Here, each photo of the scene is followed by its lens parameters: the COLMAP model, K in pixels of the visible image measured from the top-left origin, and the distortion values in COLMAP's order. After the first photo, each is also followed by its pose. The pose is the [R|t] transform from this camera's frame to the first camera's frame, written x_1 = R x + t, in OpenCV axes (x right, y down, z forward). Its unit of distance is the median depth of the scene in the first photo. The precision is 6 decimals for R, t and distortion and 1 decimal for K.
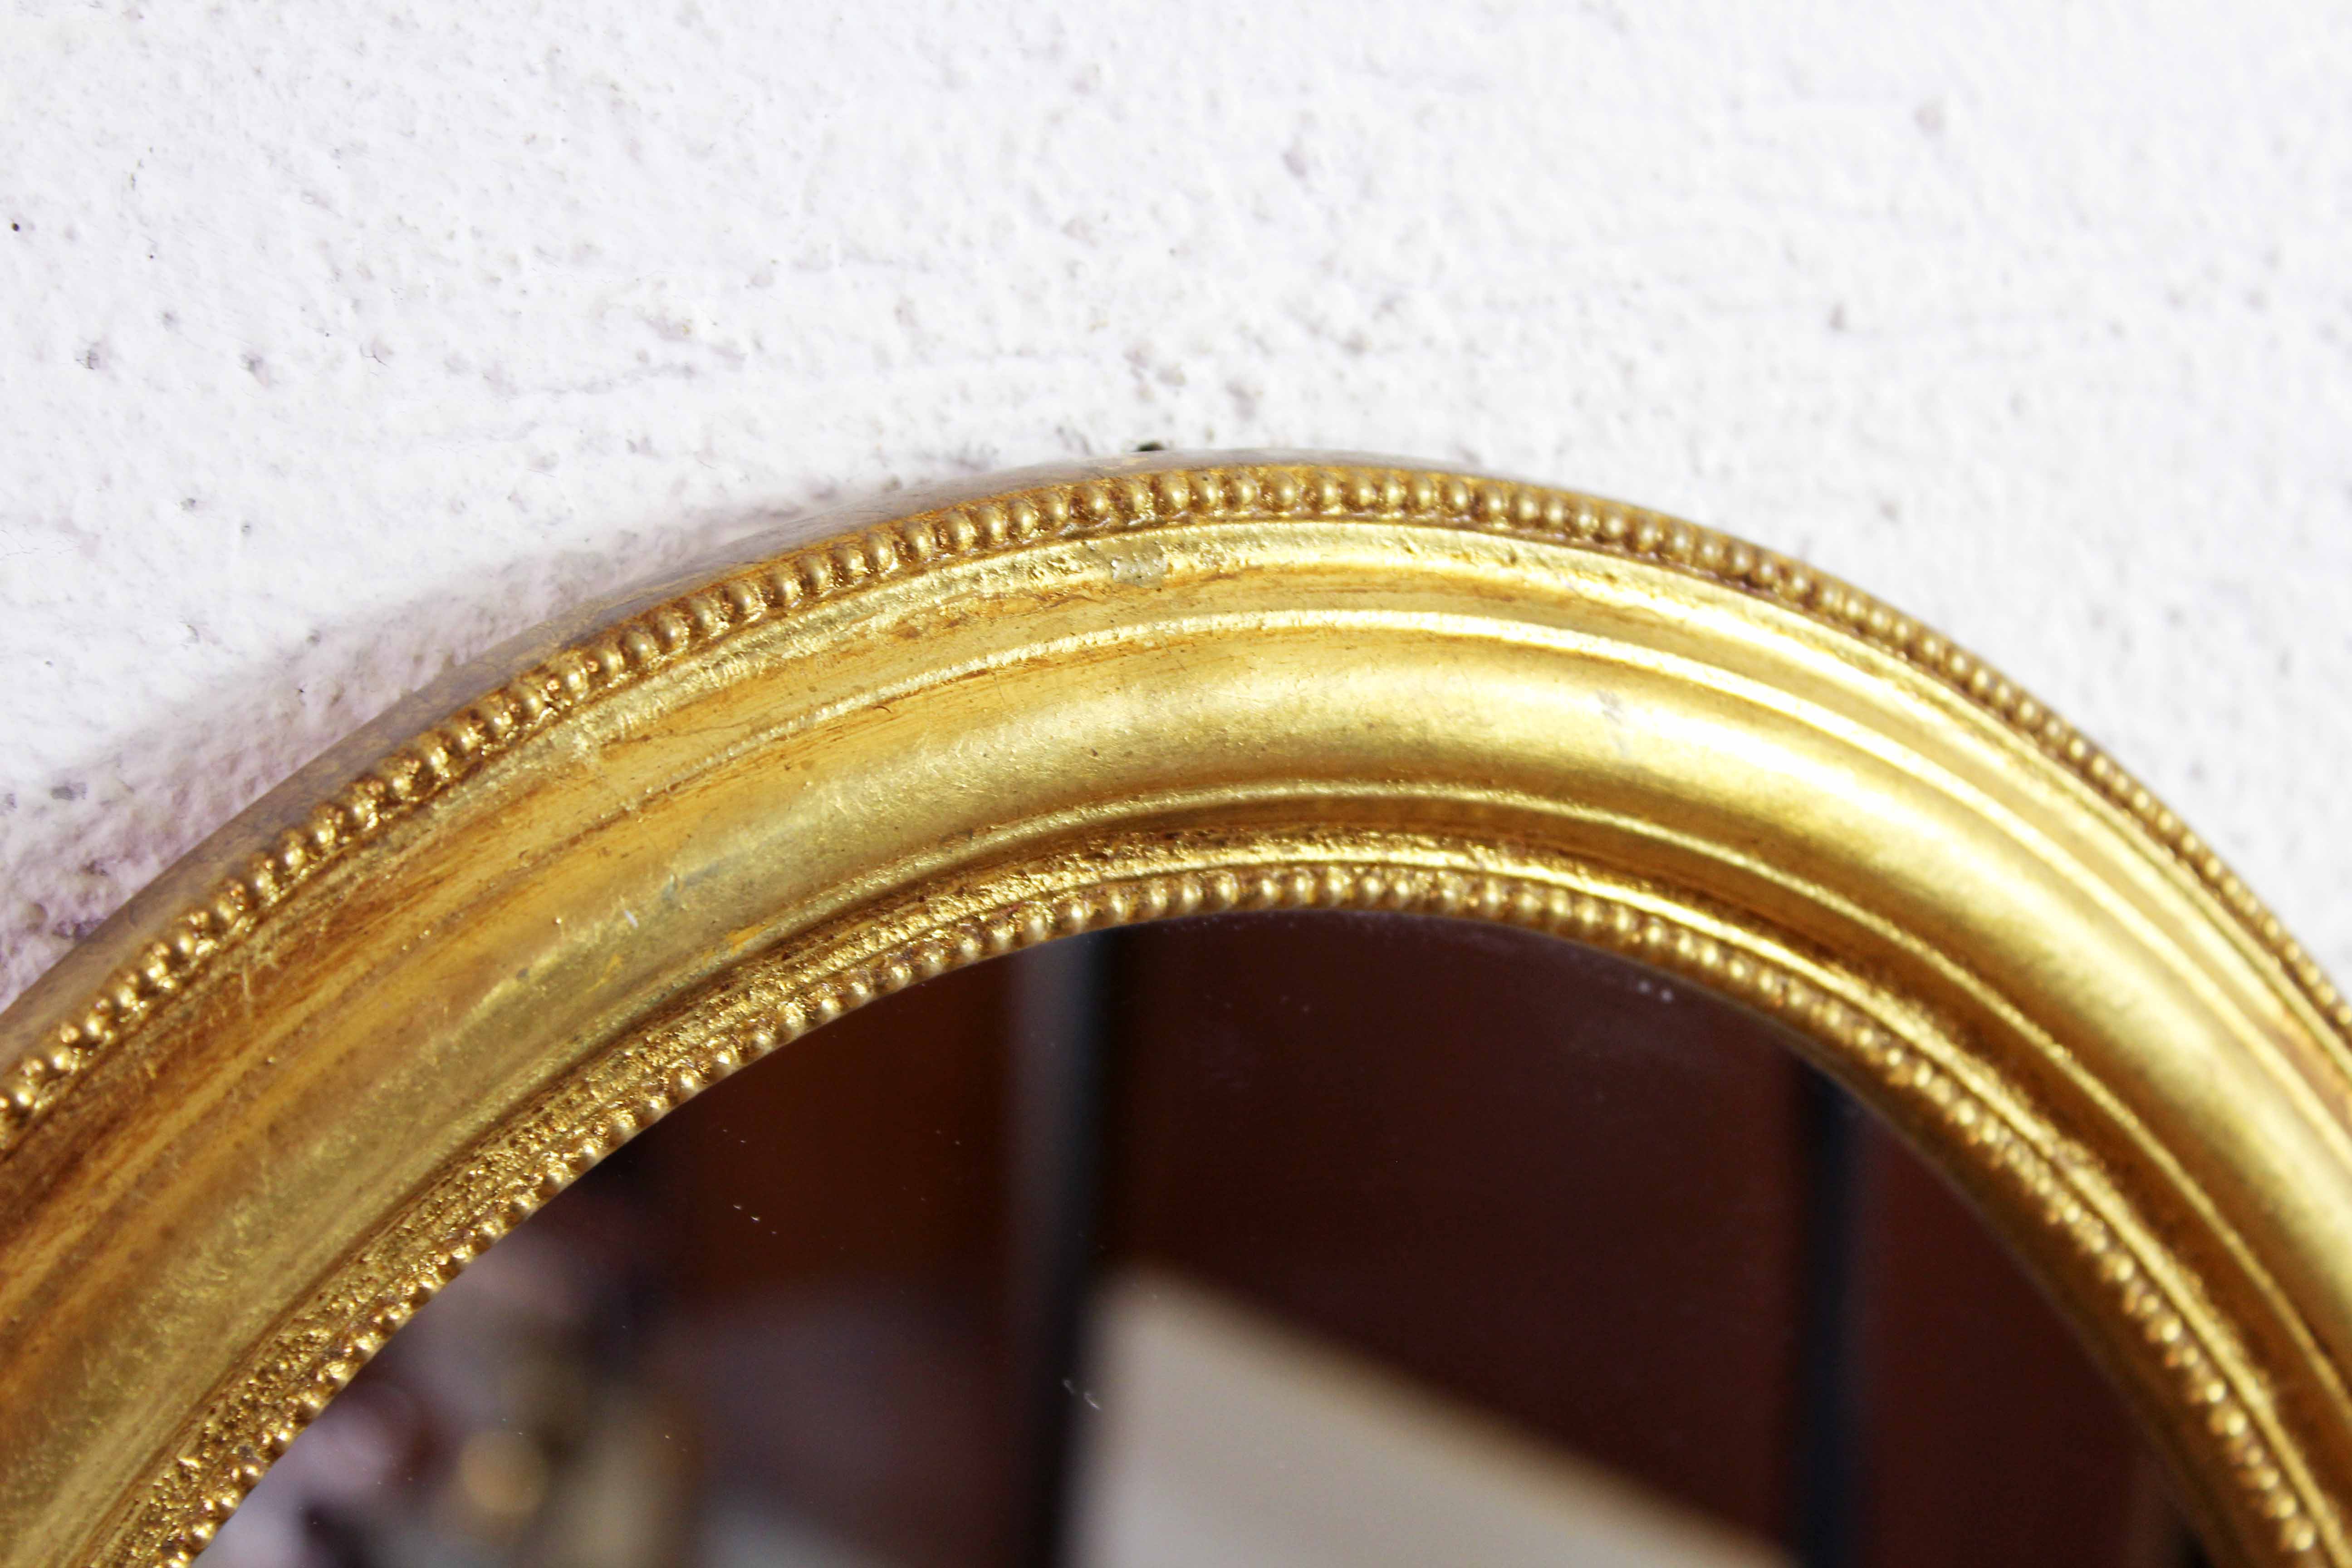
lens RADIAL K [[5493.7, 0, 1176.0], [0, 5493.7, 784.0], [0, 0, 1]] dist [-0.005074, 0.330206]
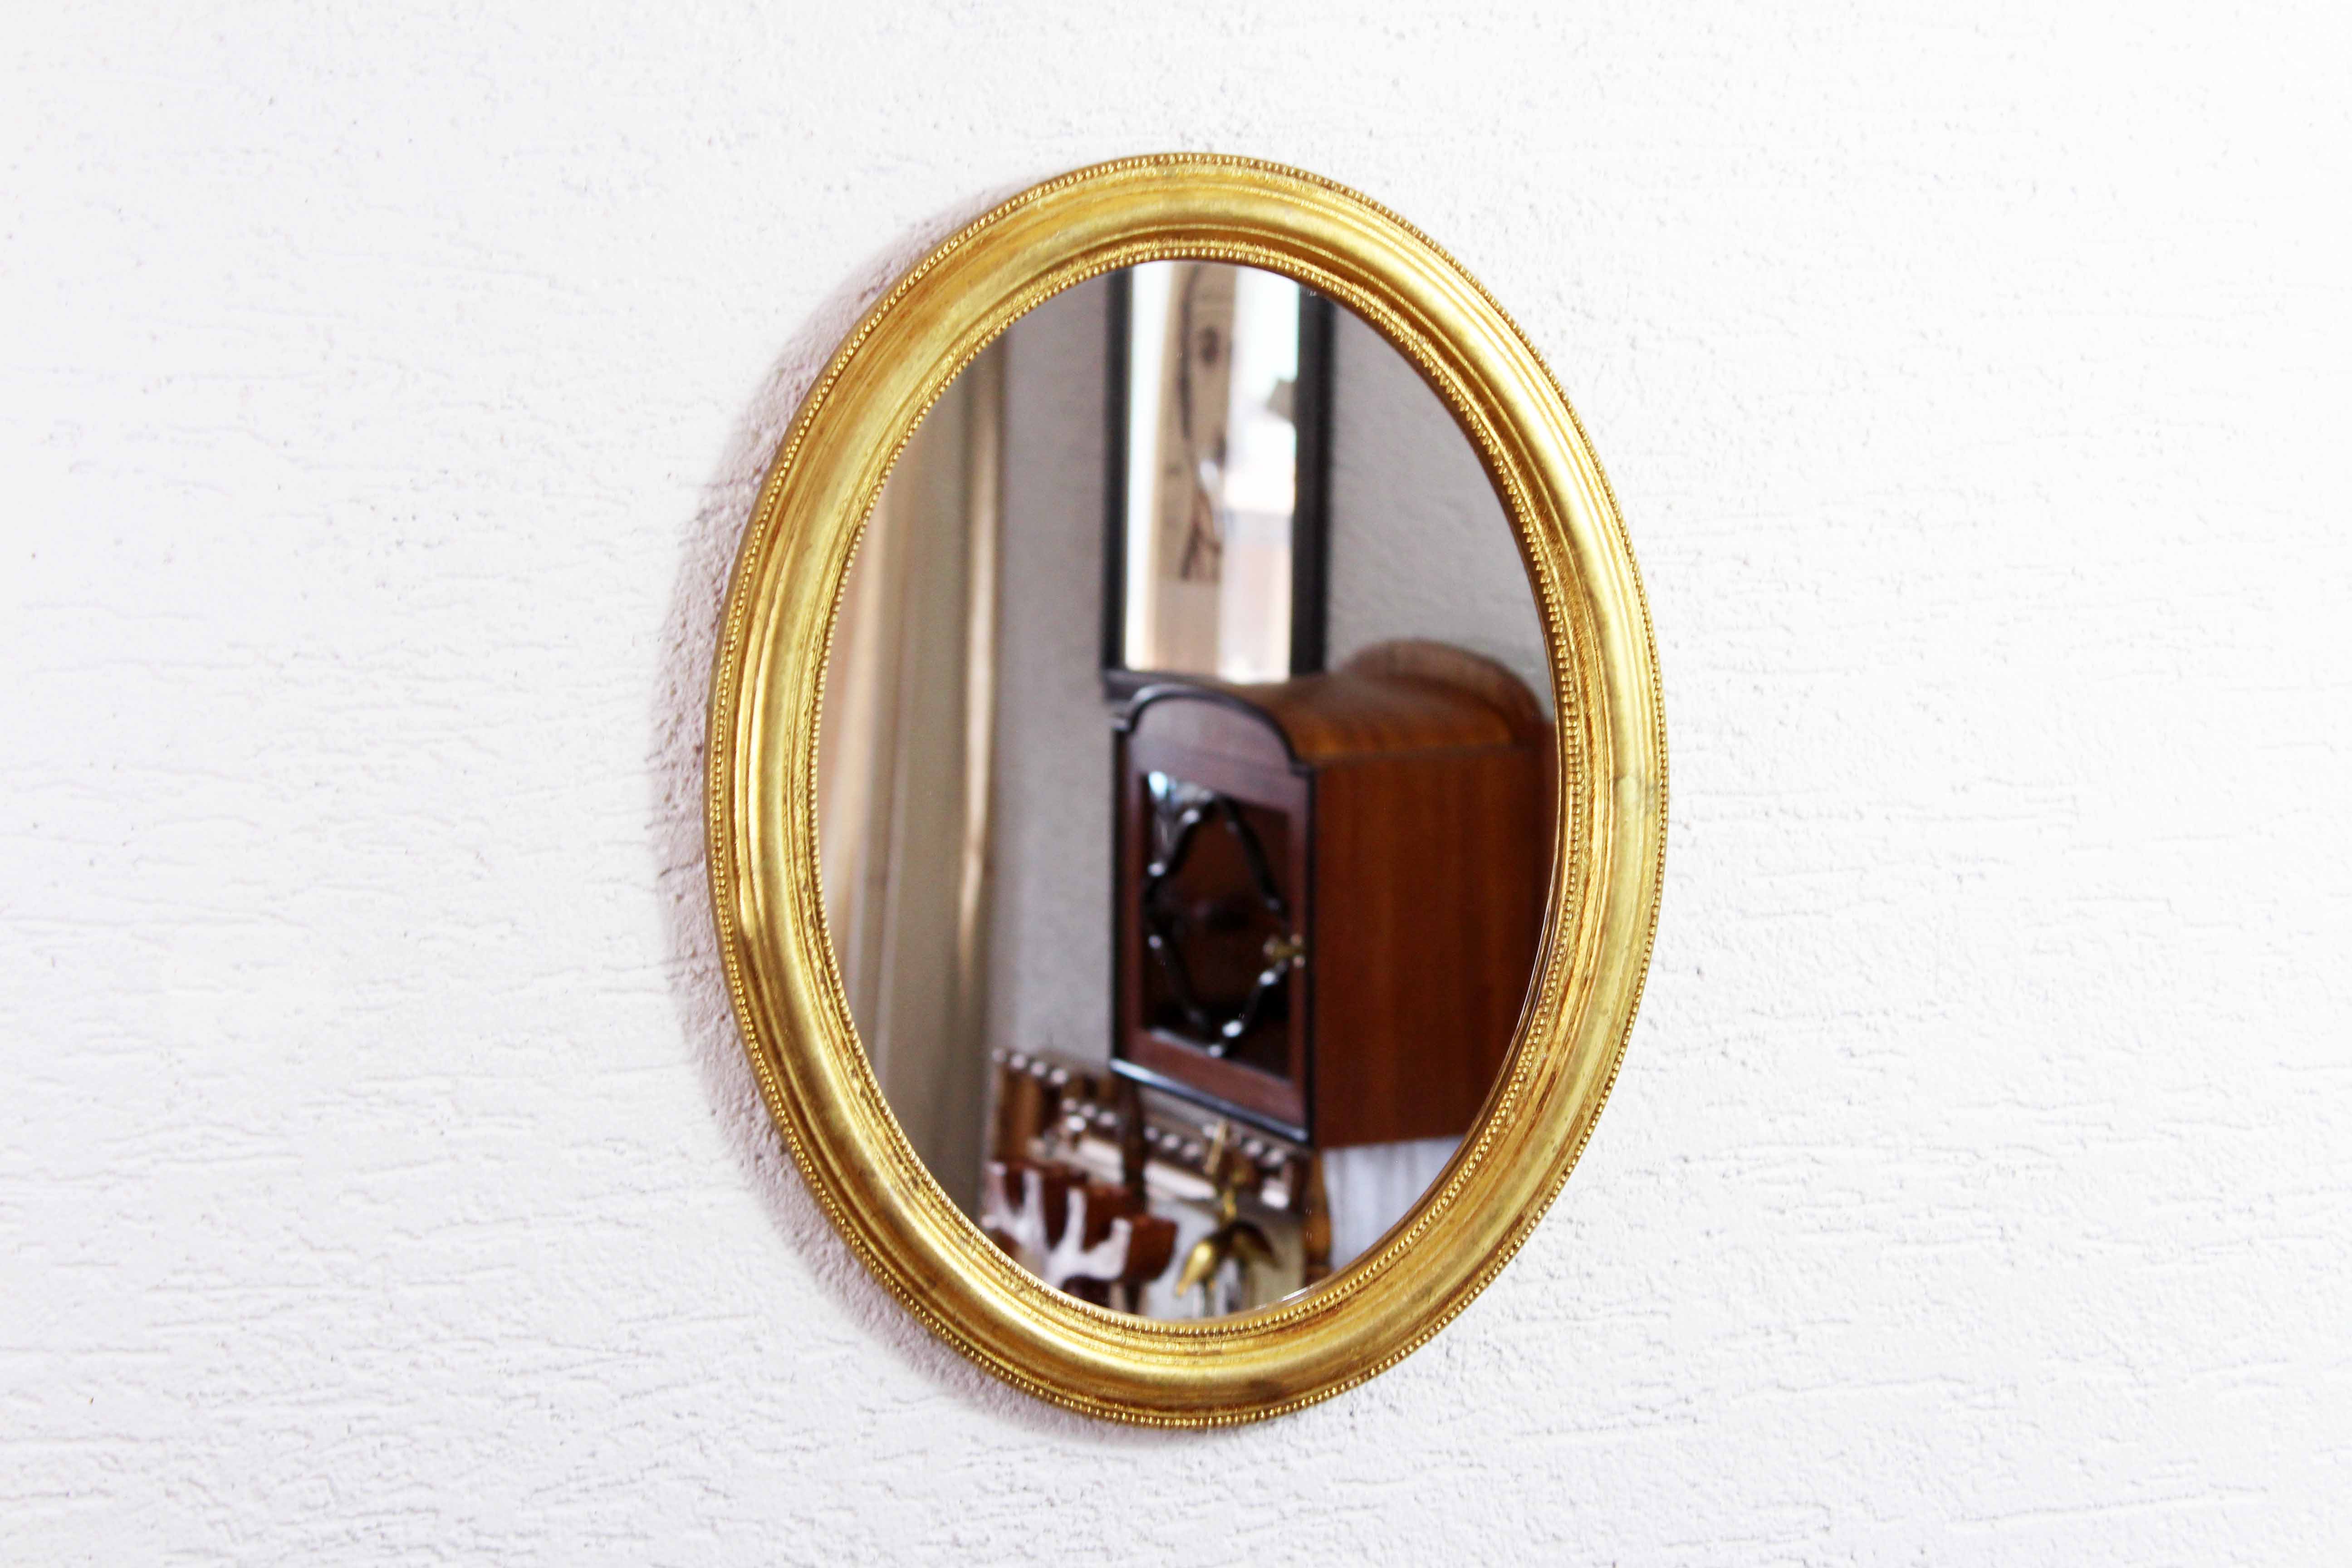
lens RADIAL K [[5493.7, 0, 1176.0], [0, 5493.7, 784.0], [0, 0, 1]] dist [-0.005074, 0.330206]
pose [[0.988934, 0.003705, -0.148312, 0.628169], [-0.014572, 0.997280, -0.072256, 0.737139], [0.147641, 0.073617, 0.986297, -3.170324]]
